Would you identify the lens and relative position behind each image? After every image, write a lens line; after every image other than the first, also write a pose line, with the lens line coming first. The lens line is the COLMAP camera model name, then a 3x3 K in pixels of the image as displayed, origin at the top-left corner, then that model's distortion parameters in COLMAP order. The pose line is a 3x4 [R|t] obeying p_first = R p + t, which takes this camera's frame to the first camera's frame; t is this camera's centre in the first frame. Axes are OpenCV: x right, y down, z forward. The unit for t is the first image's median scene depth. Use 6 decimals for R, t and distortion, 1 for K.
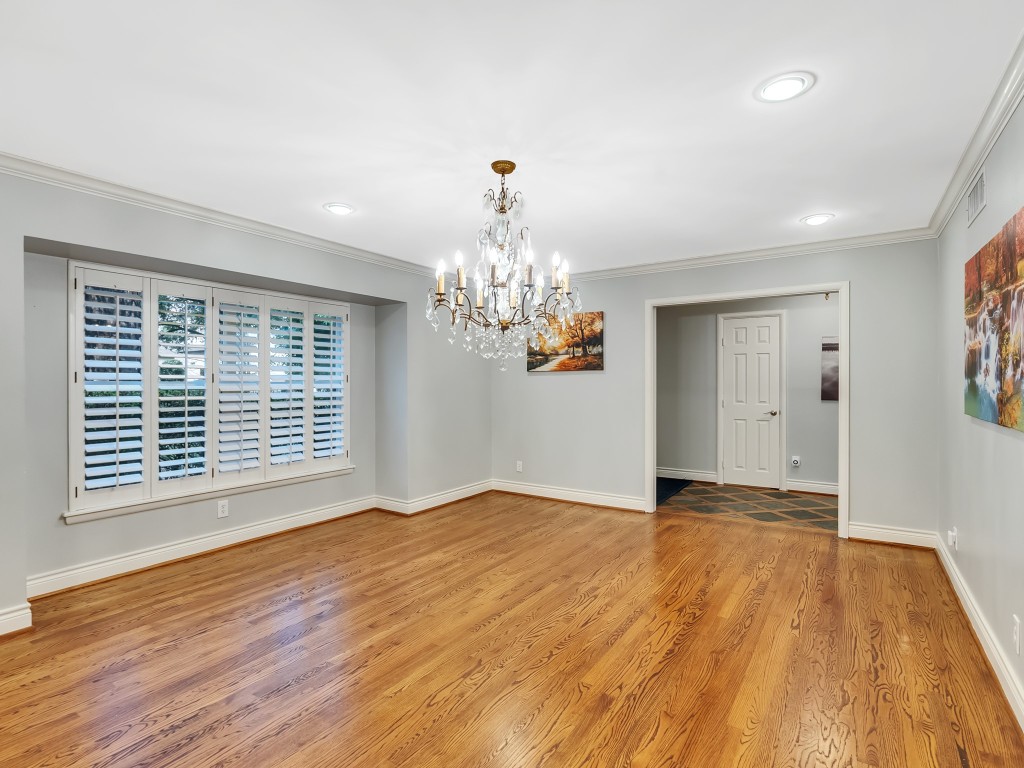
lens RADIAL K [[523.9, 0, 501.9], [0, 523.9, 383.9], [0, 0, 1]] dist [-0.008737, 0.003269]
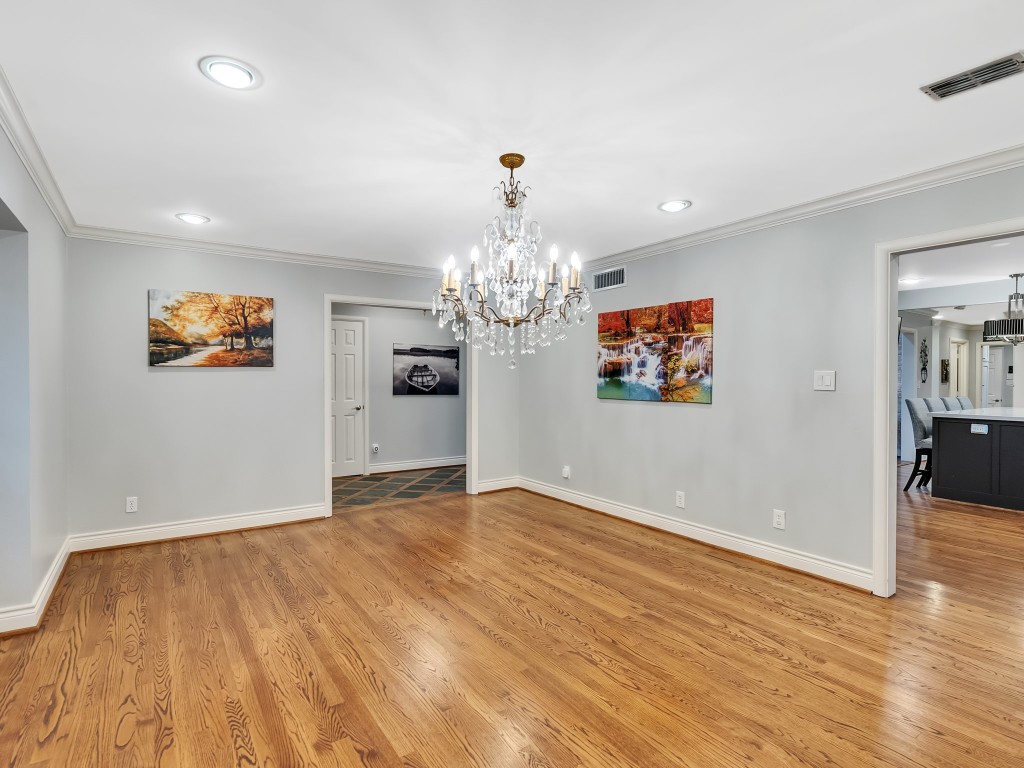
lens RADIAL K [[523.9, 0, 503.3], [0, 523.9, 384.2], [0, 0, 1]] dist [-0.008737, 0.003269]
pose [[0.373411, -0.008535, 0.927627, -0.660912], [0.005390, 0.999961, 0.007031, -0.002330], [-0.927650, 0.002375, 0.373442, 0.469567]]
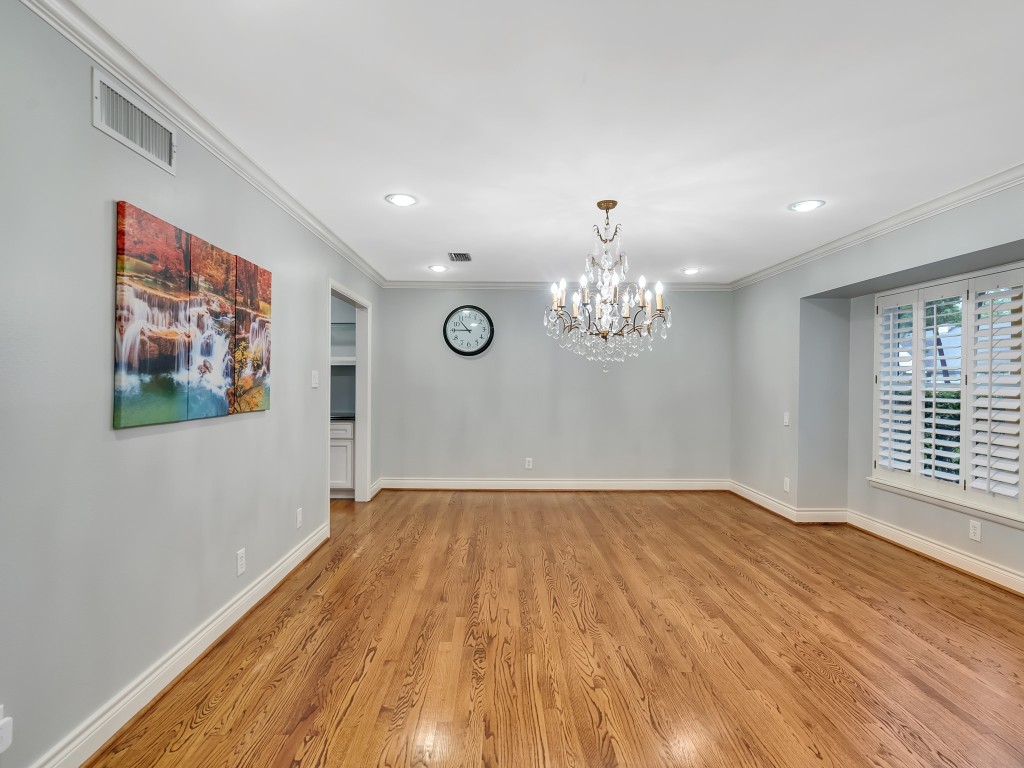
lens RADIAL K [[523.9, 0, 505.6], [0, 523.9, 380.1], [0, 0, 1]] dist [-0.008737, 0.003269]
pose [[-0.821101, -0.004014, -0.570768, 0.644891], [-0.010923, 0.999903, 0.008682, -0.010299], [0.570678, 0.013364, -0.821065, 1.353688]]
